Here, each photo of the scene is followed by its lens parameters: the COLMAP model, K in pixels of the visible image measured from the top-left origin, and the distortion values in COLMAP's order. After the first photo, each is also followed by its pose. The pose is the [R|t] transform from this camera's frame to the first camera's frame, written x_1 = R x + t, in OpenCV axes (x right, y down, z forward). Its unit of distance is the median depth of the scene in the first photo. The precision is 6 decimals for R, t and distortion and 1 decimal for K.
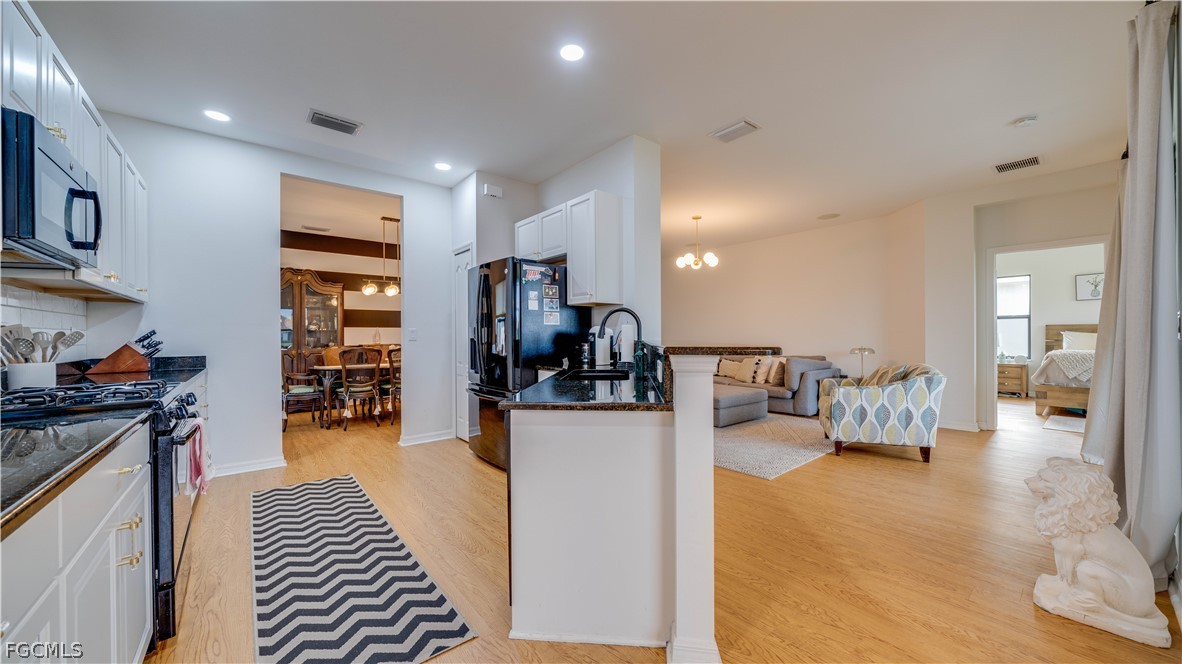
lens RADIAL K [[421.4, 0, 591.0], [0, 421.4, 332.0], [0, 0, 1]] dist [0.001186, 0.000027]
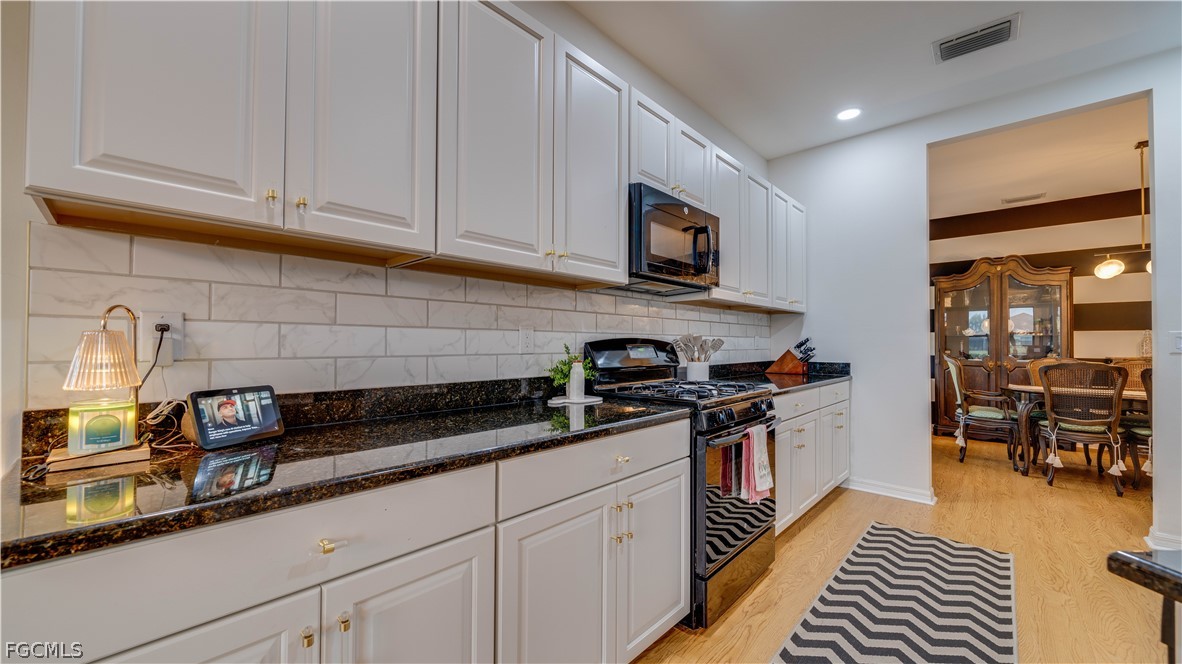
lens RADIAL K [[444.0, 0, 589.7], [0, 444.0, 336.6], [0, 0, 1]] dist [-0.002427, -0.000009]
pose [[0.127969, -0.007902, -0.991747, 0.032580], [0.004032, 0.999964, -0.007447, 0.000121], [0.991770, -0.003045, 0.127996, 0.243339]]
